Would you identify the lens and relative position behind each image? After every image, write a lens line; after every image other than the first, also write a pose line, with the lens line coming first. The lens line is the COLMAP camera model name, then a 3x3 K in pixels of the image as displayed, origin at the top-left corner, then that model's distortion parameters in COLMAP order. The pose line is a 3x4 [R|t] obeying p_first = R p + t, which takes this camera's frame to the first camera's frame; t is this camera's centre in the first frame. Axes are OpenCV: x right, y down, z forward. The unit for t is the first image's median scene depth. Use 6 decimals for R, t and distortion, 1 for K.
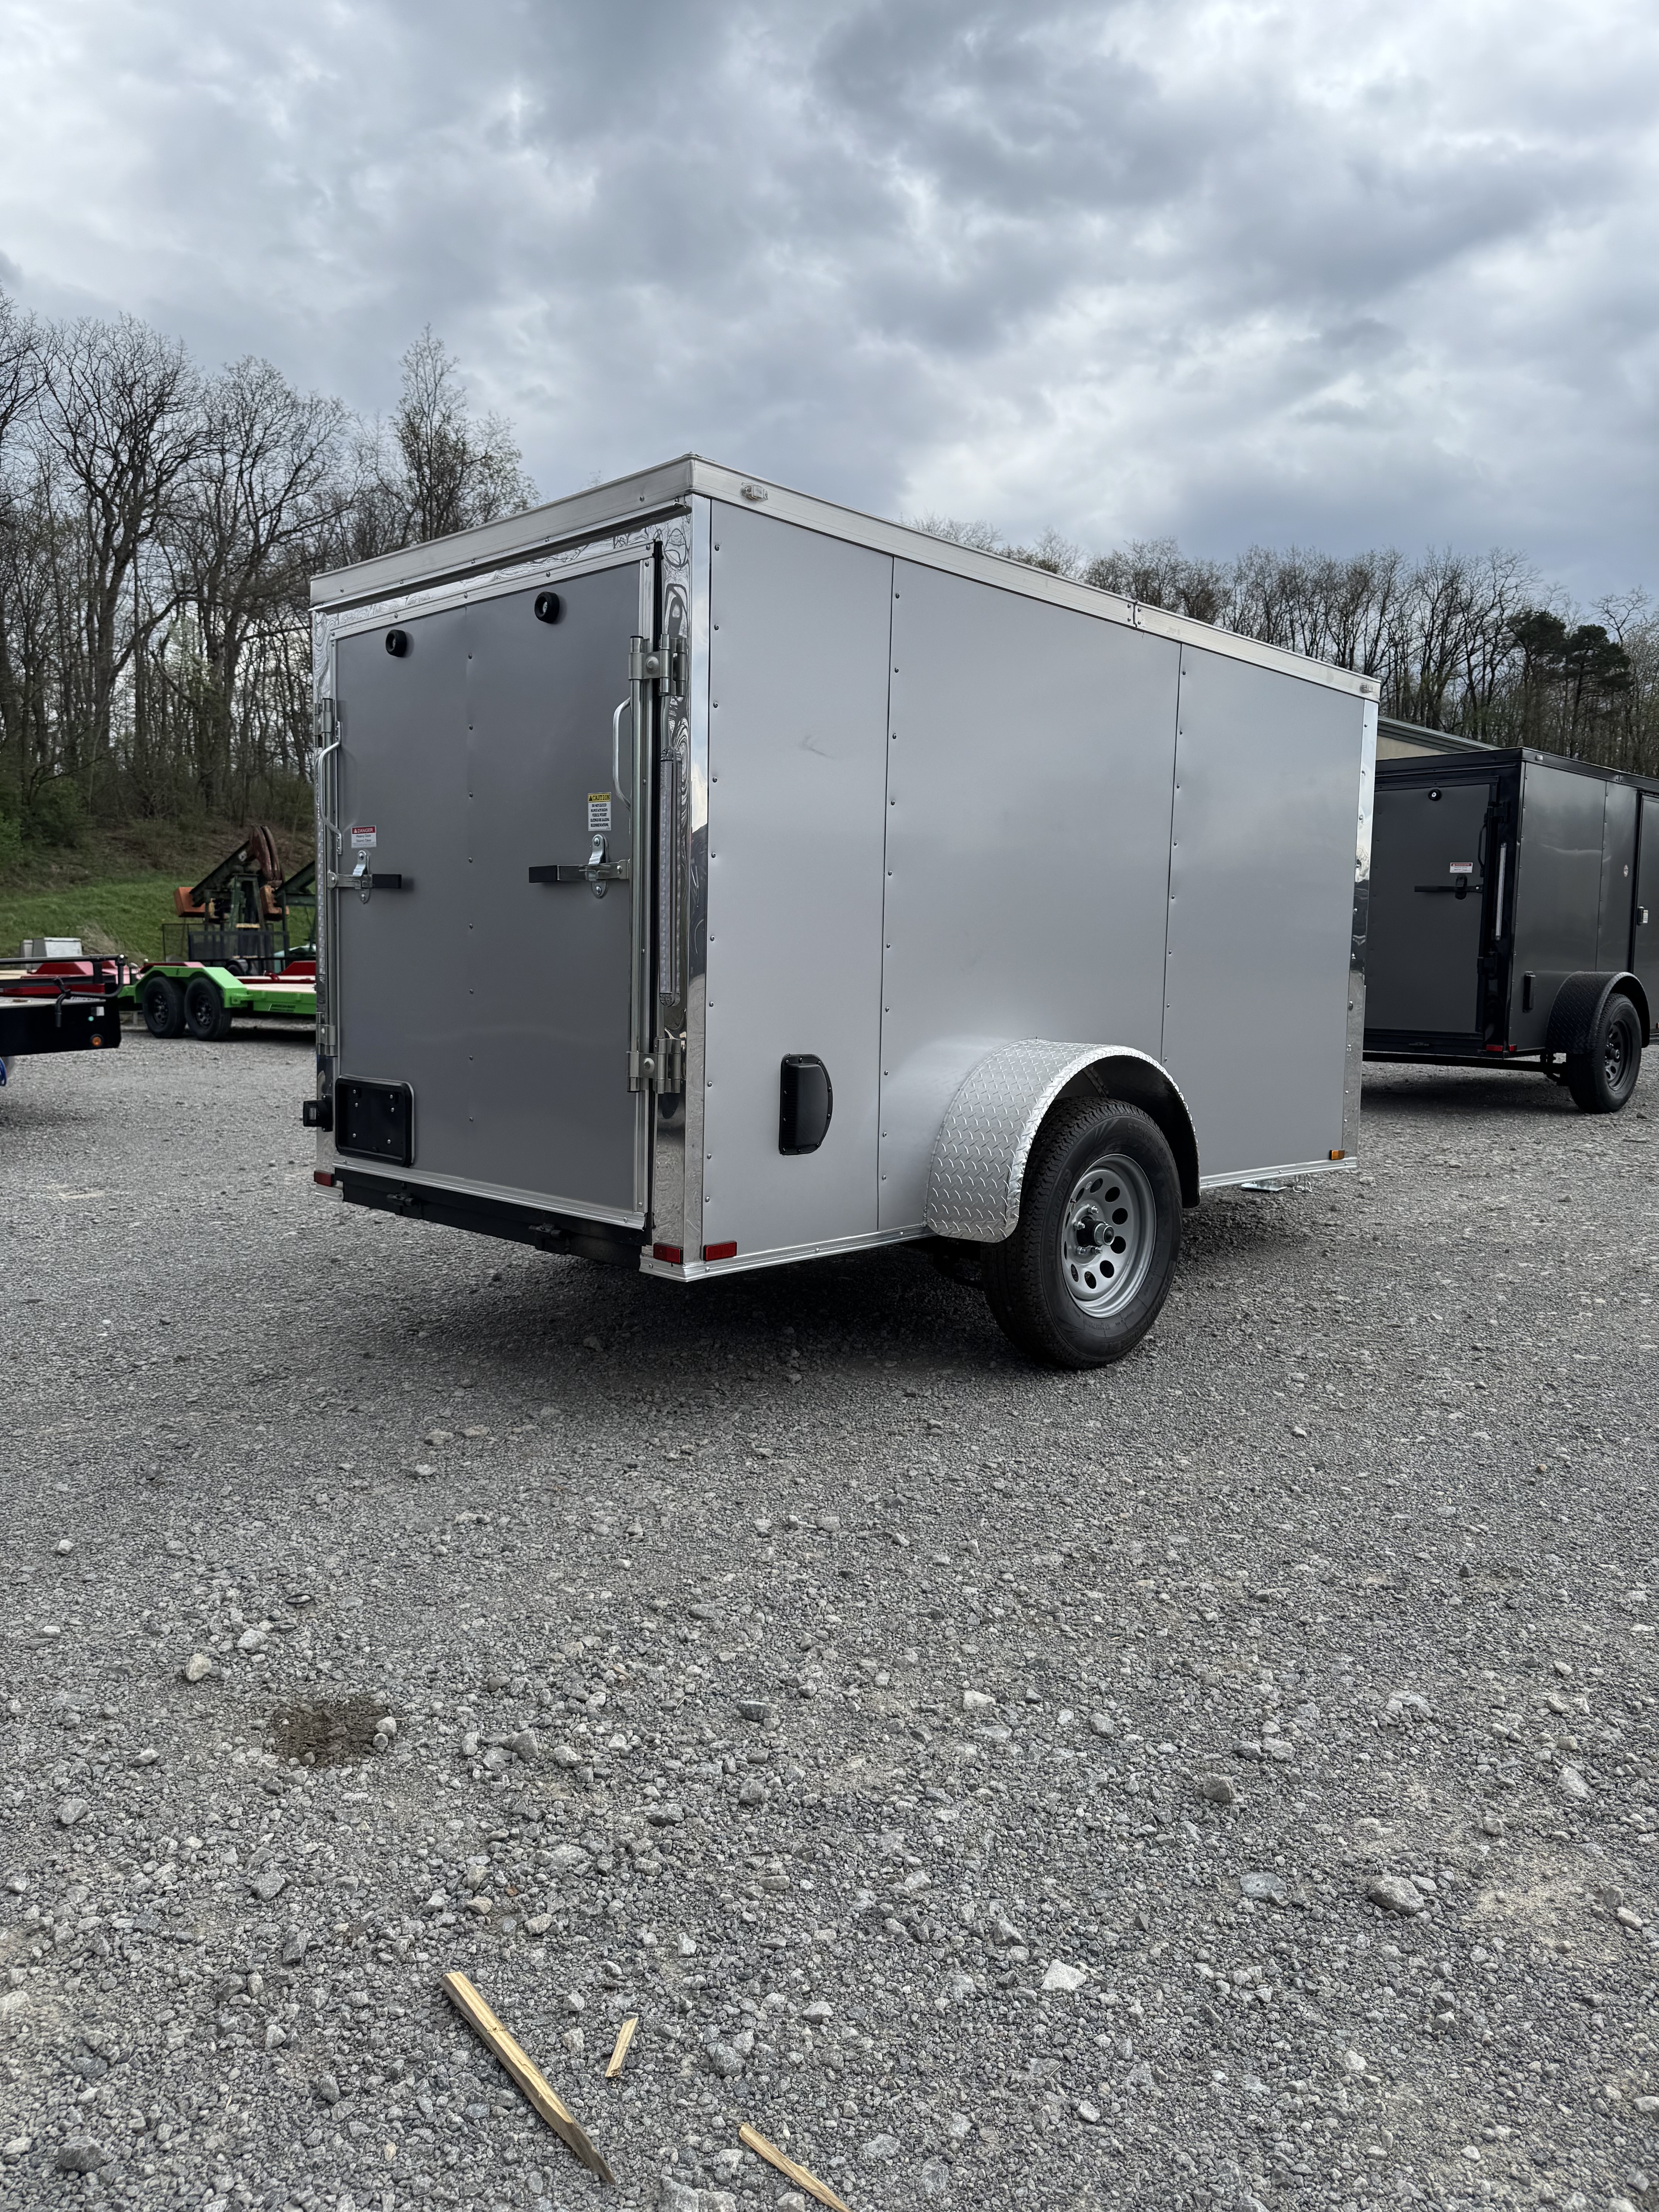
lens RADIAL K [[1564.1, 0, 821.2], [0, 1564.1, 1104.9], [0, 0, 1]] dist [-0.007322, -0.001400]
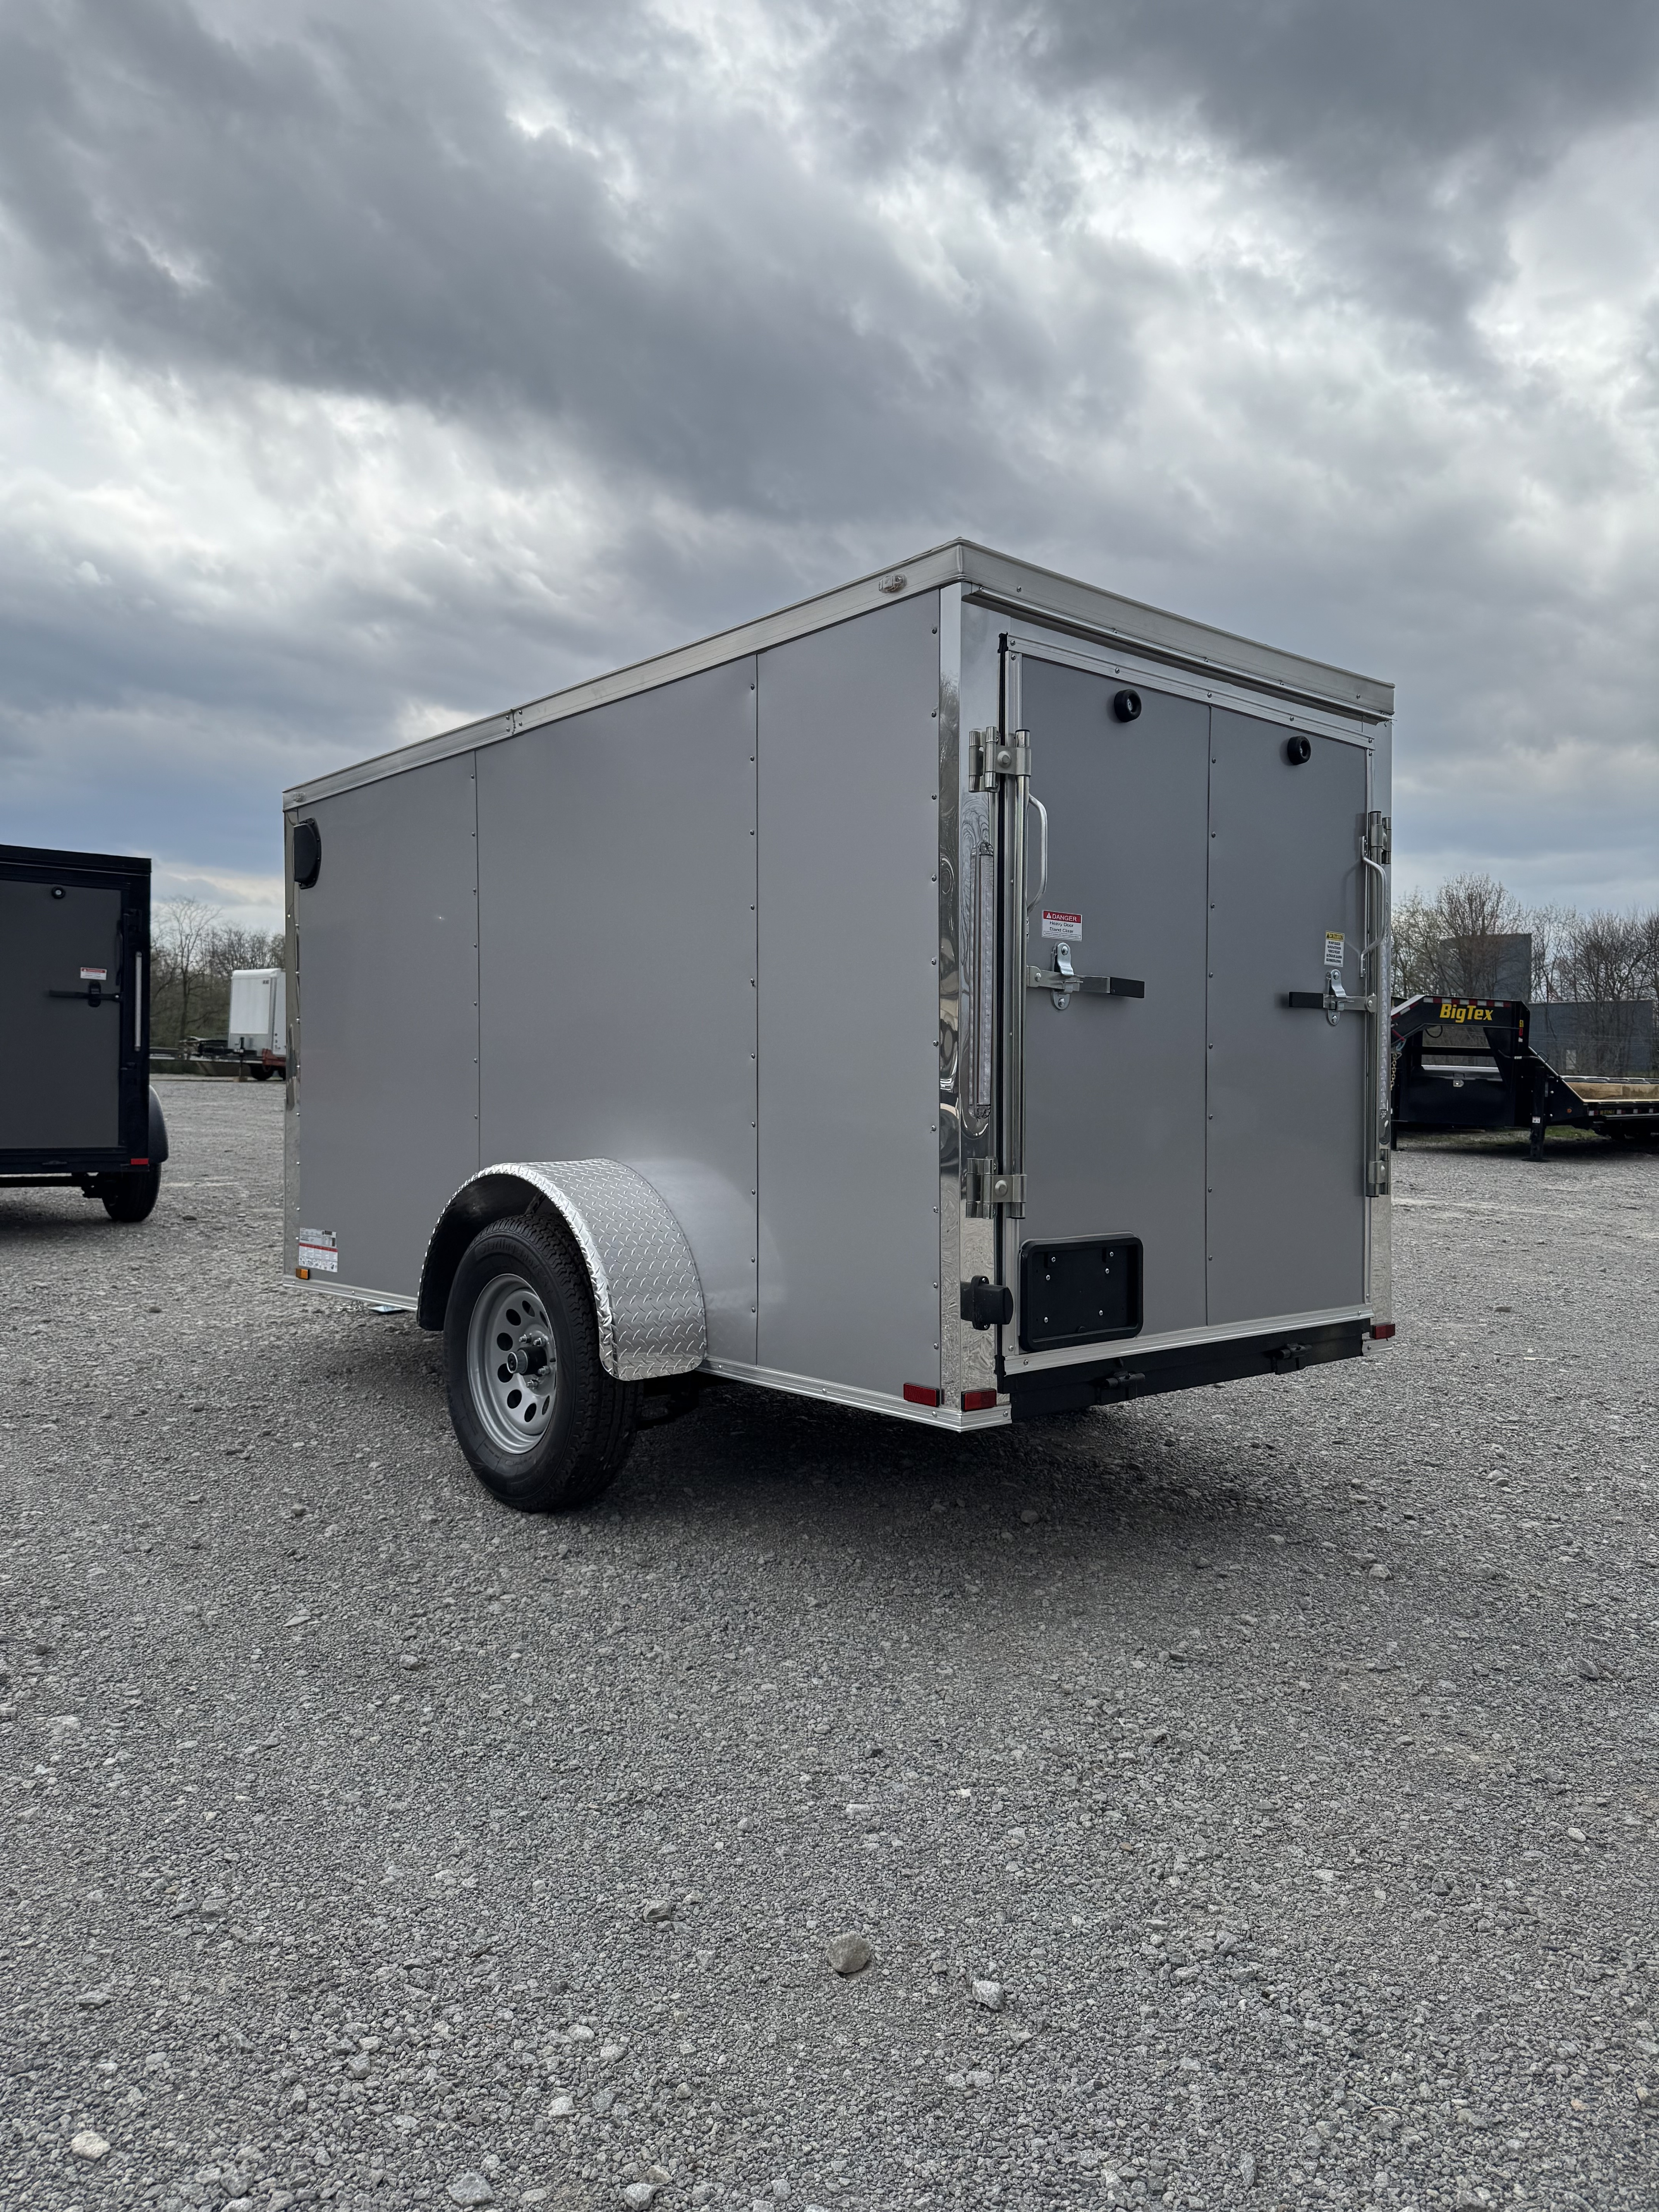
lens RADIAL K [[1564.1, 0, 819.9], [0, 1564.1, 1107.1], [0, 0, 1]] dist [-0.007322, -0.001400]
pose [[0.122611, -0.023713, 0.992171, -1.082828], [0.088124, 0.996026, 0.012915, -0.101286], [-0.988535, 0.085851, 0.124214, 1.026313]]
